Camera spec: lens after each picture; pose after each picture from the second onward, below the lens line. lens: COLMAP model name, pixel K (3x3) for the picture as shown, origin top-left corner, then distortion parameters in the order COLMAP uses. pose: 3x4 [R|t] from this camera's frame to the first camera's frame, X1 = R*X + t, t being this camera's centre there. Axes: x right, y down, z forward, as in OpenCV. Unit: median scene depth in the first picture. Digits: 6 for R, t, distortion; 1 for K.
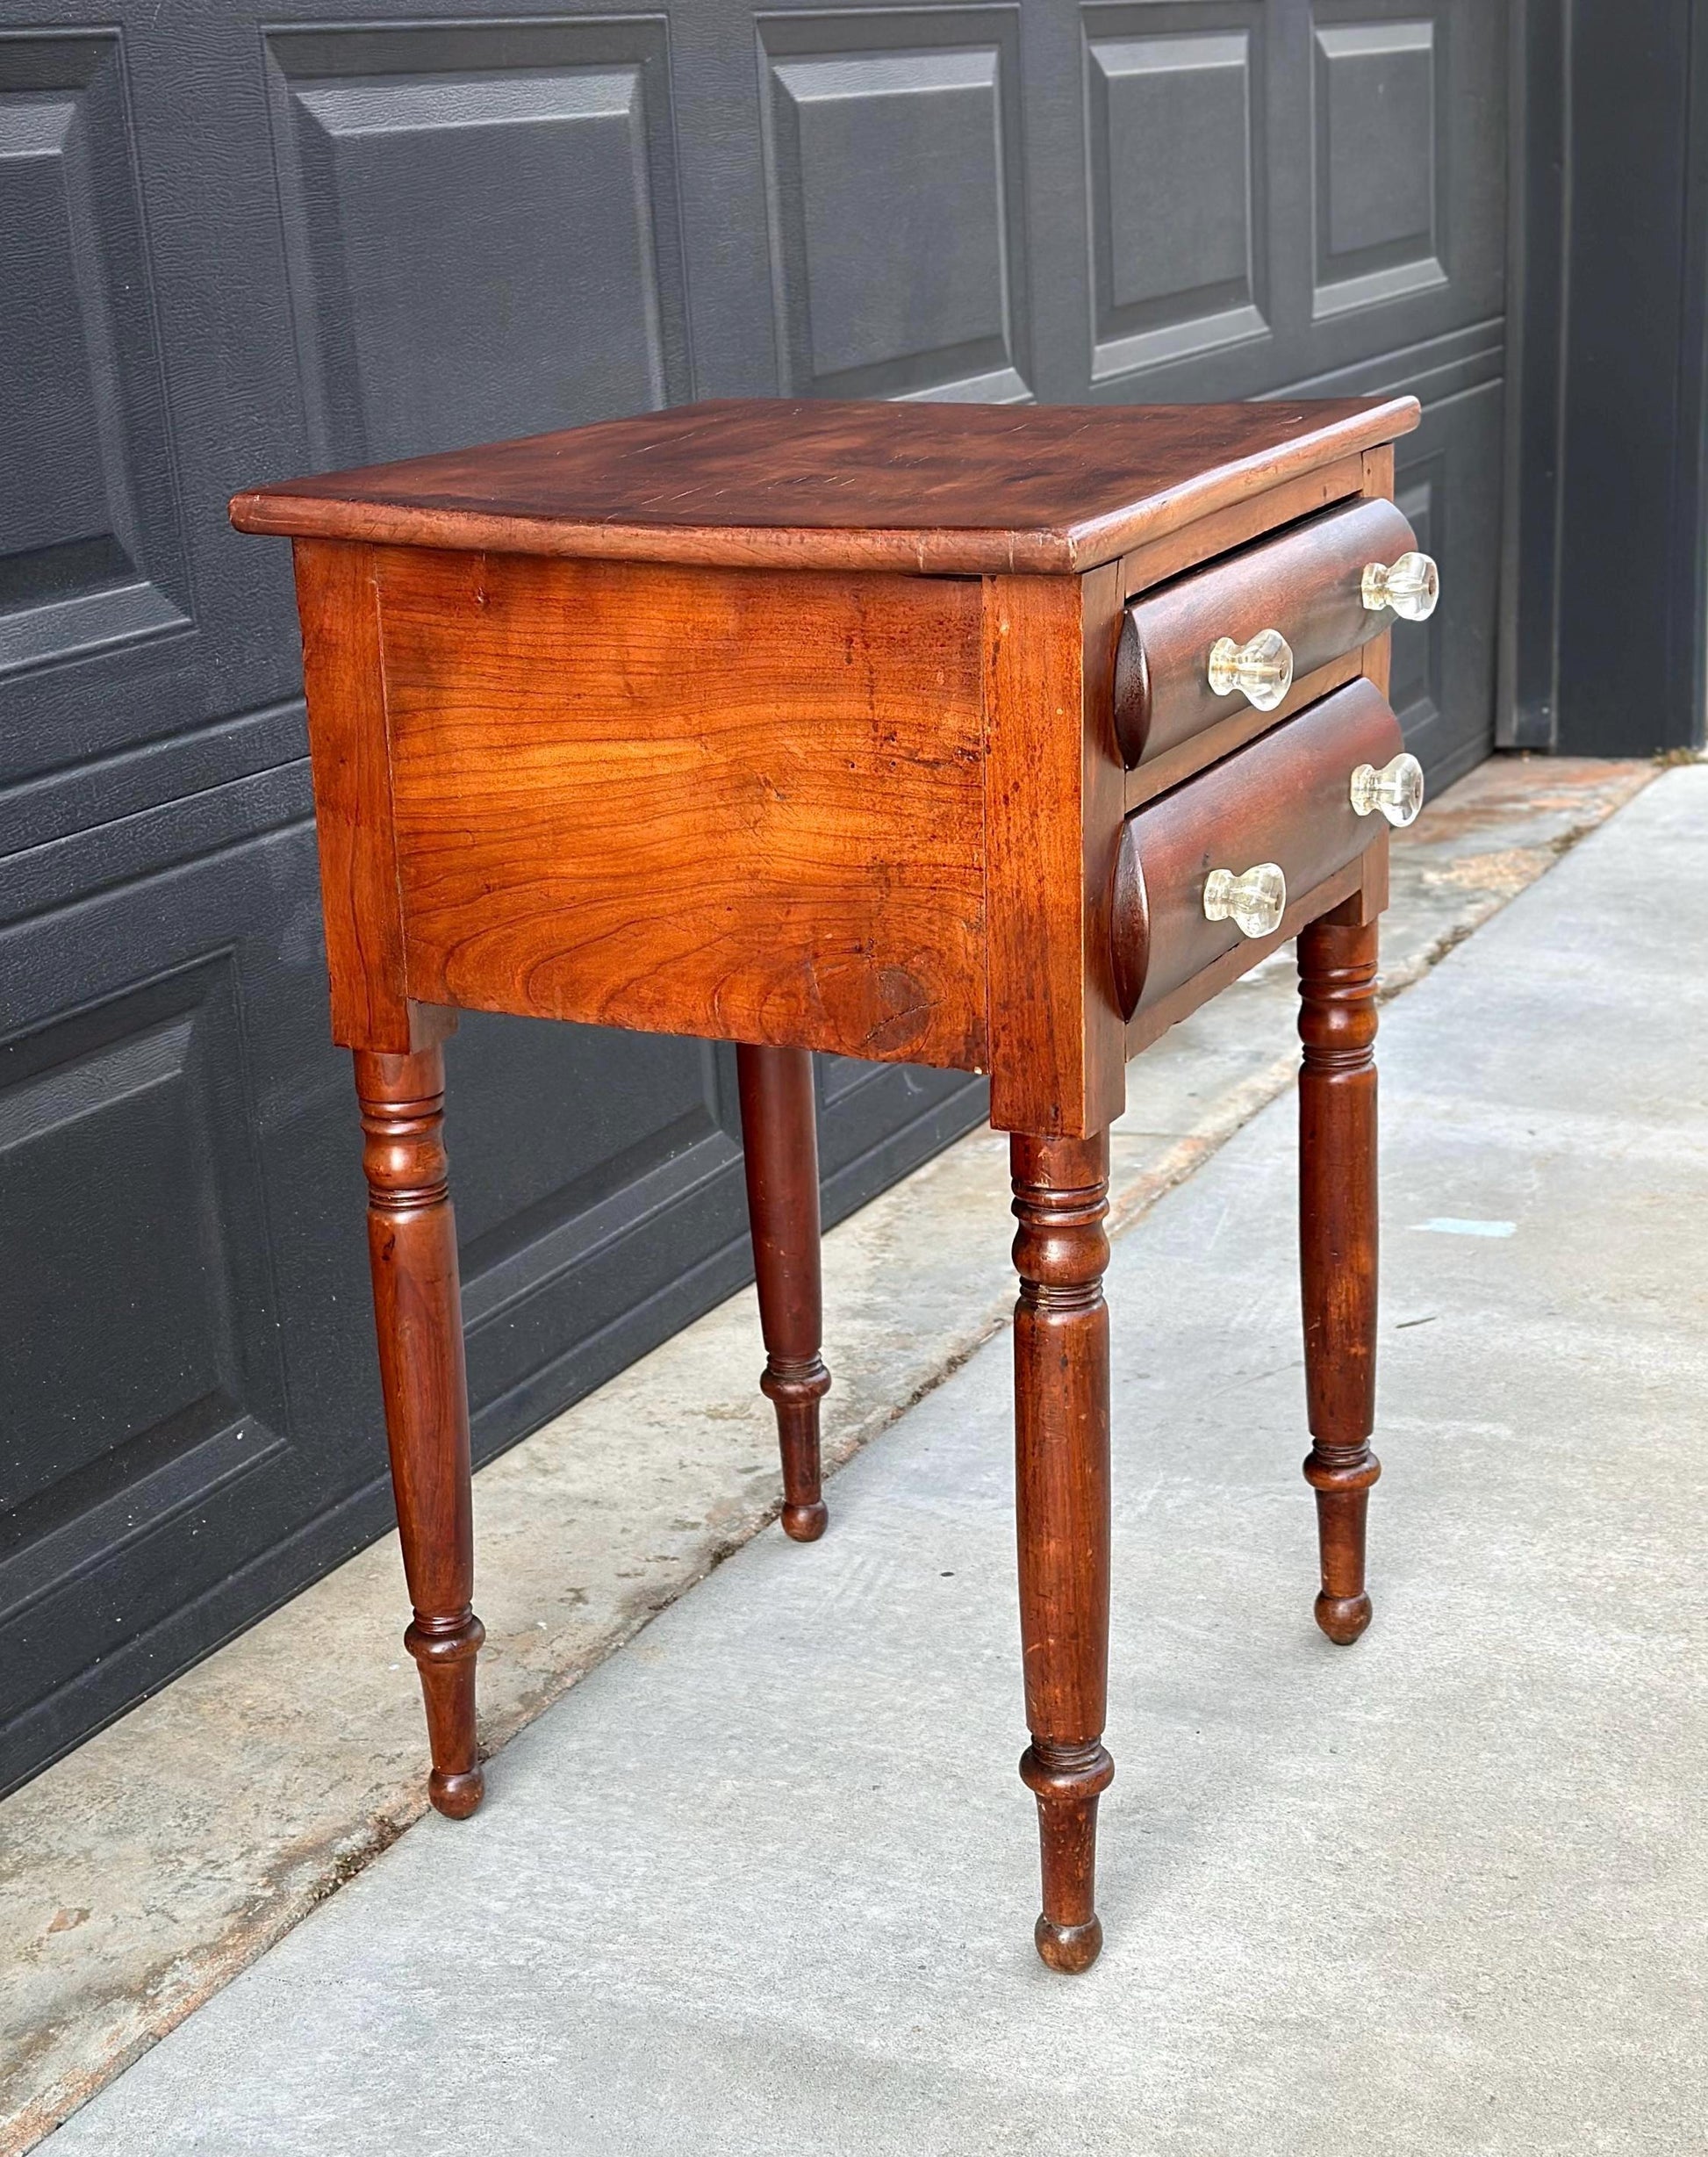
lens RADIAL K [[3376.6, 0, 863.3], [0, 3376.6, 1157.6], [0, 0, 1]] dist [0.150508, -0.069571]
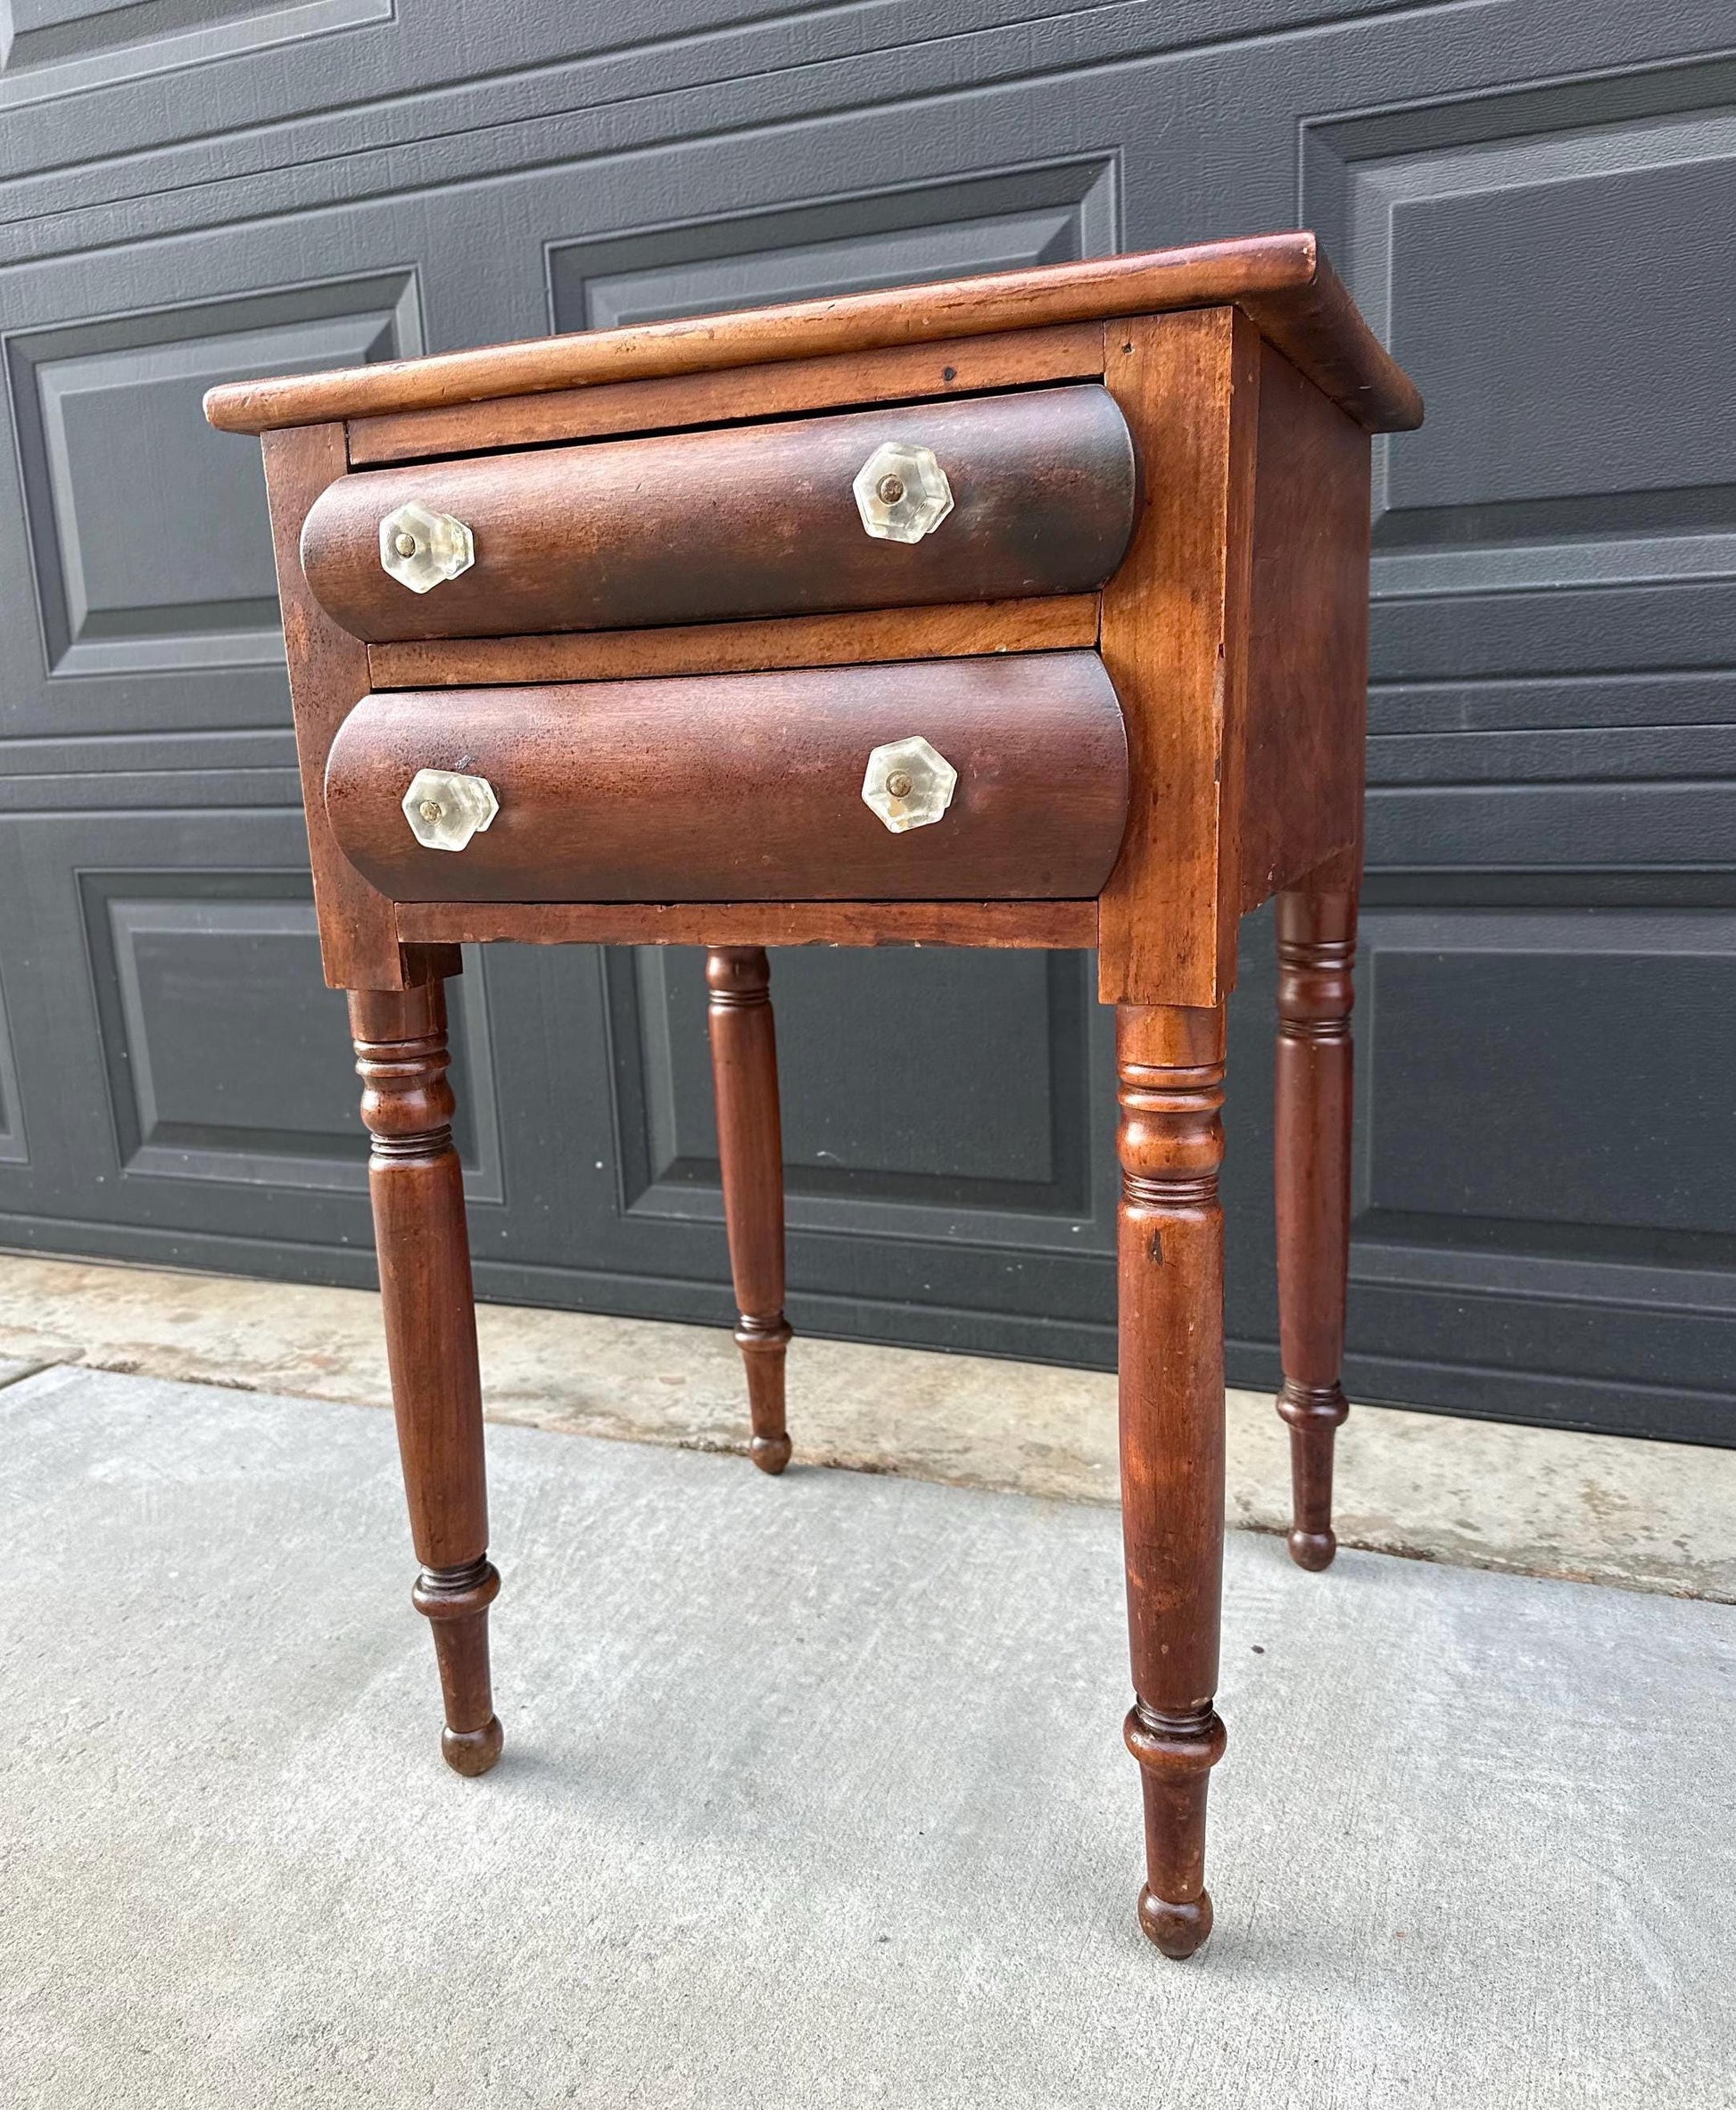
lens RADIAL K [[1693.6, 0, 862.7], [0, 1693.6, 1062.6], [0, 0, 1]] dist [0.159315, -0.319717]
pose [[0.070566, 0.256254, -0.964030, 0.480075], [-0.268881, 0.935554, 0.229003, -0.120933], [0.960585, 0.243050, 0.134920, 0.863329]]
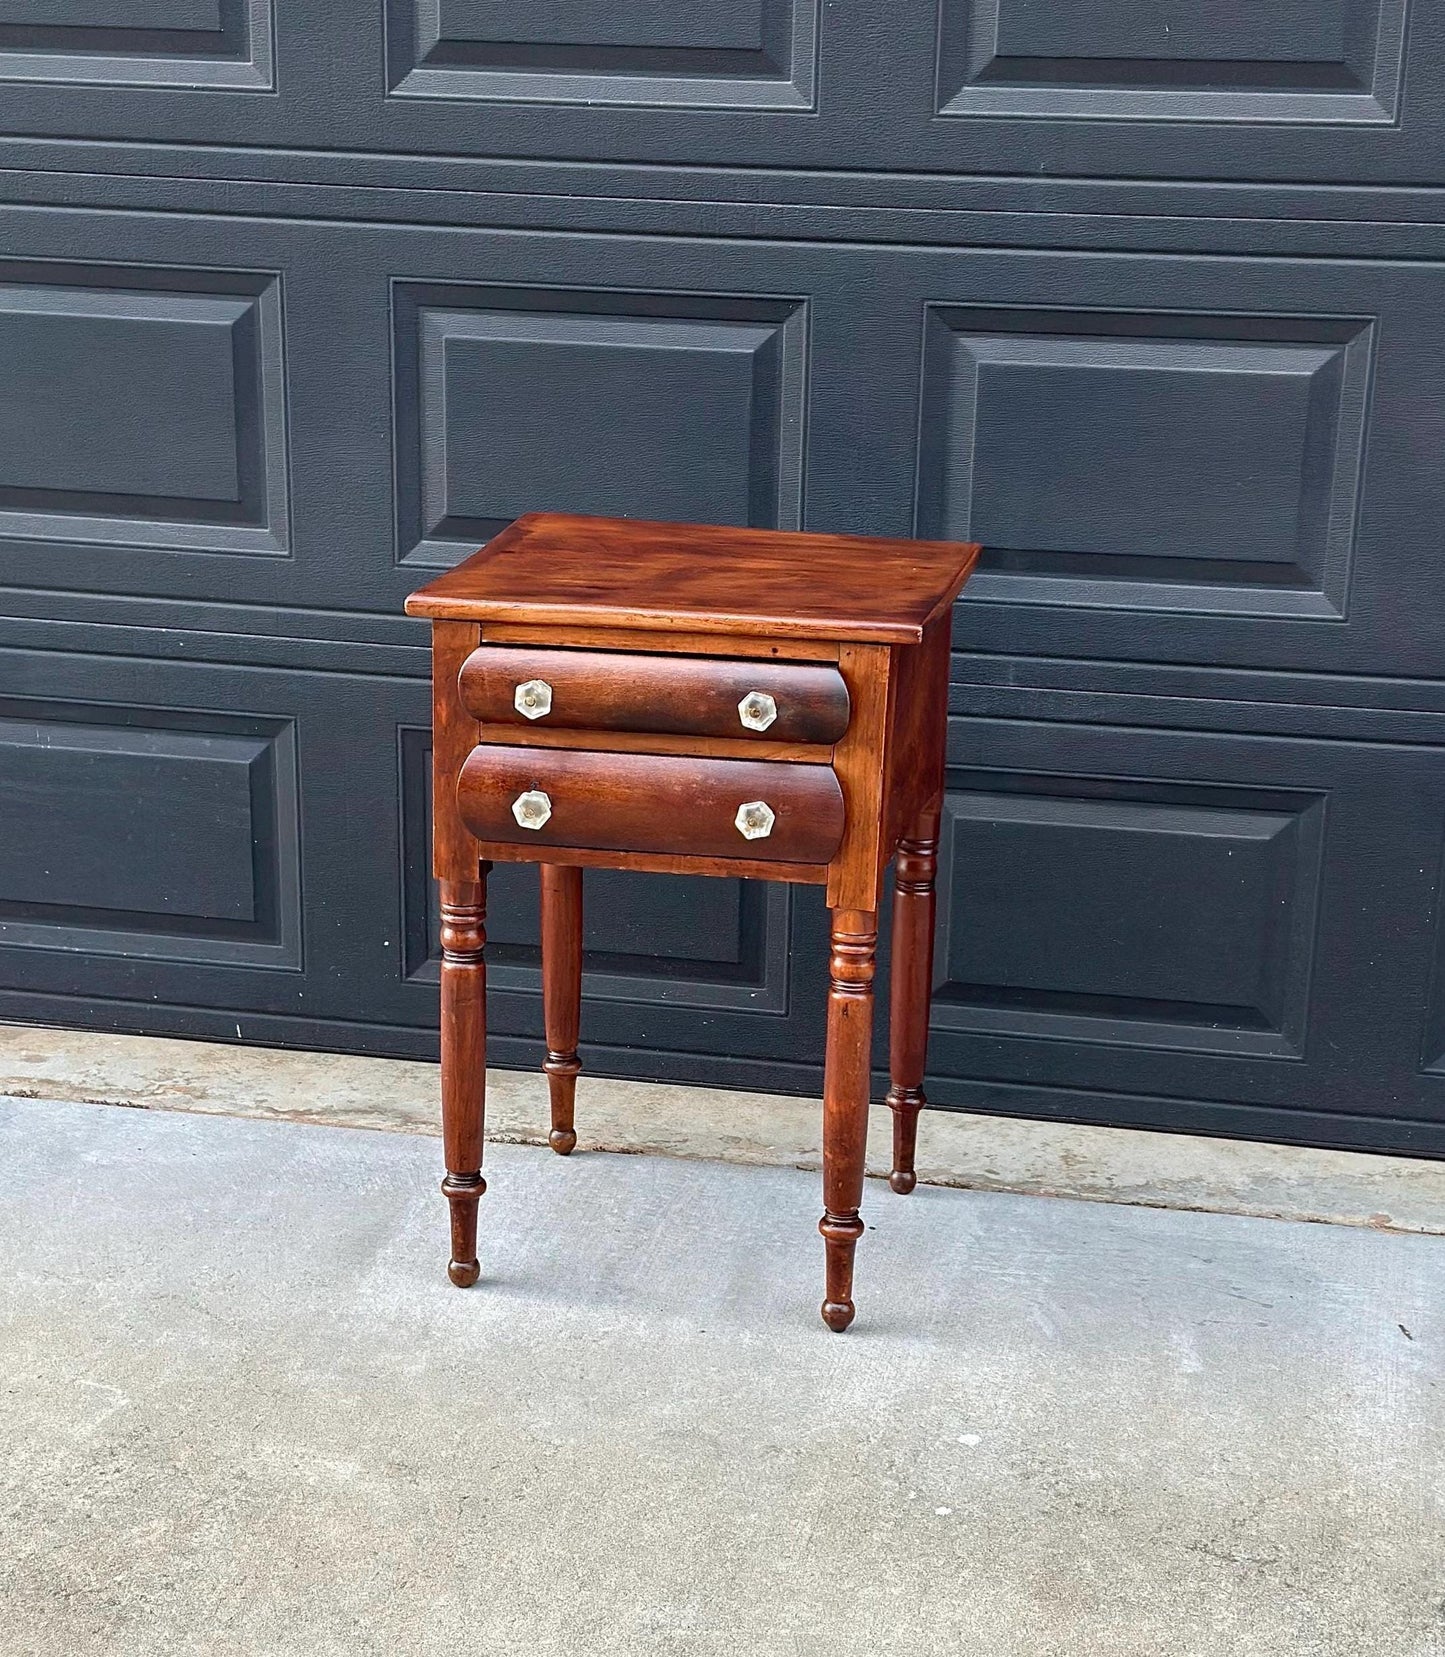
lens RADIAL K [[3018.6, 0, 722.5], [0, 3018.6, 1033.7], [0, 0, 1]] dist [0.159661, -0.121540]
pose [[0.246654, 0.370365, -0.895540, 1.466452], [-0.330351, 0.900876, 0.281585, -0.406466], [0.911060, 0.226389, 0.344555, 0.416764]]
